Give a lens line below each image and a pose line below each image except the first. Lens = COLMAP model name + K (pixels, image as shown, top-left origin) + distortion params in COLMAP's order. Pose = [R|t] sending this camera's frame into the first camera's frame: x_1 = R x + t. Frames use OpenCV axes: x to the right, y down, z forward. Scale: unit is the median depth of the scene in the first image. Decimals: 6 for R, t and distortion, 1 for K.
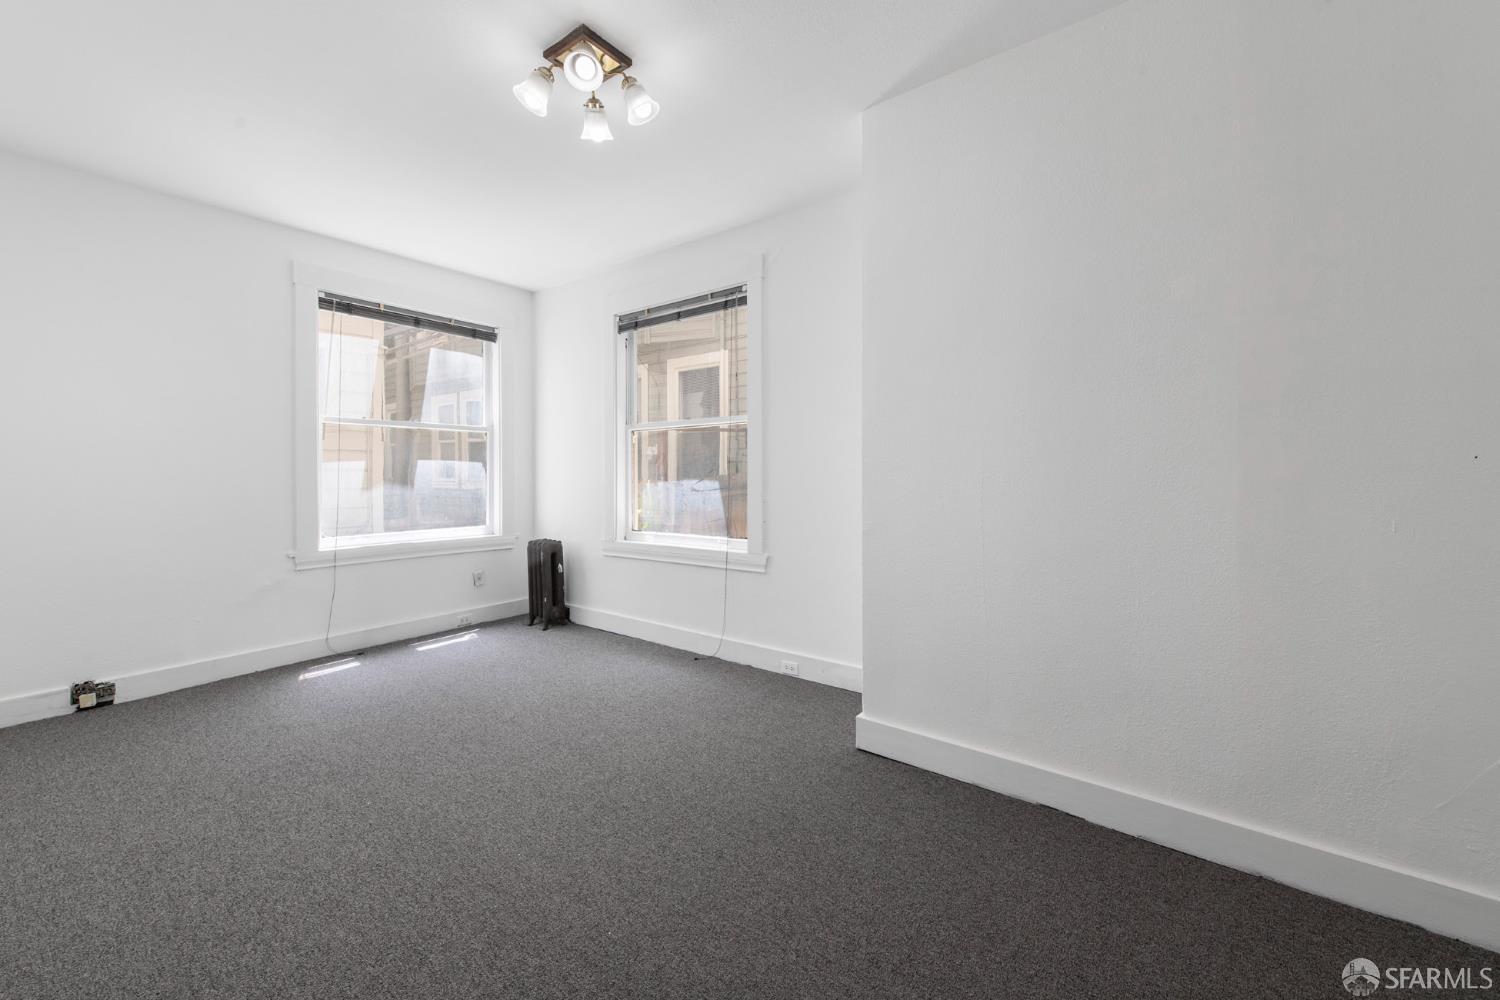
lens RADIAL K [[586.3, 0, 755.2], [0, 586.3, 466.6], [0, 0, 1]] dist [0.001015, 0.000024]
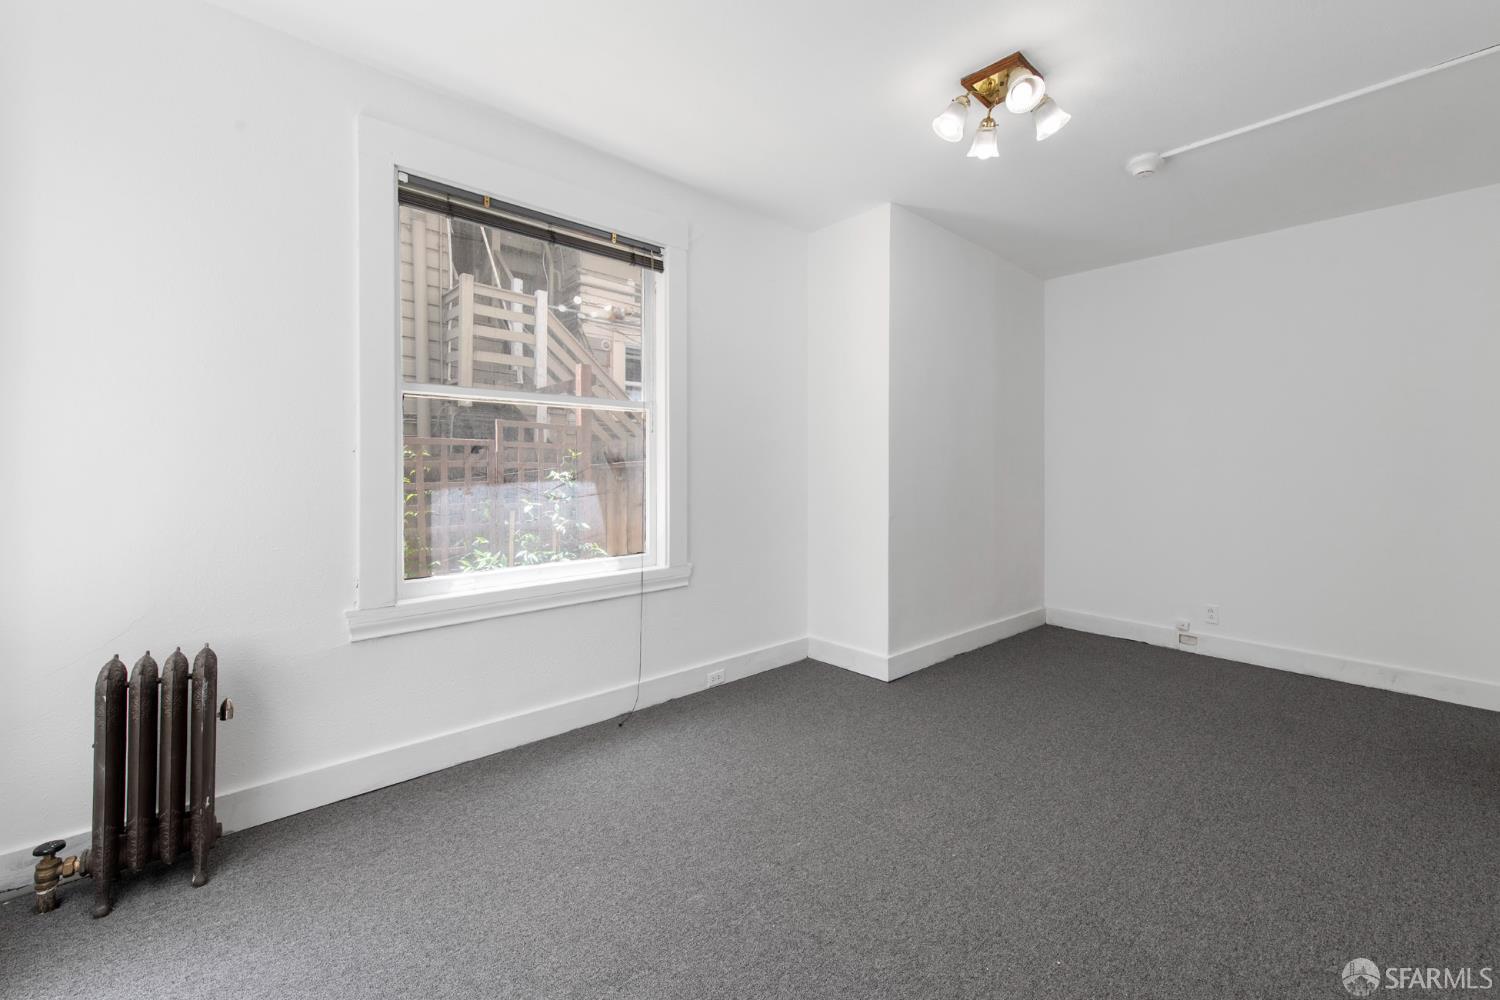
lens RADIAL K [[586.3, 0, 755.2], [0, 586.3, 466.6], [0, 0, 1]] dist [0.001015, 0.000024]
pose [[0.215531, 0.008689, 0.976458, -0.756830], [-0.013457, 0.999892, -0.005927, 0.004846], [-0.976404, -0.011862, 0.215625, 0.649935]]
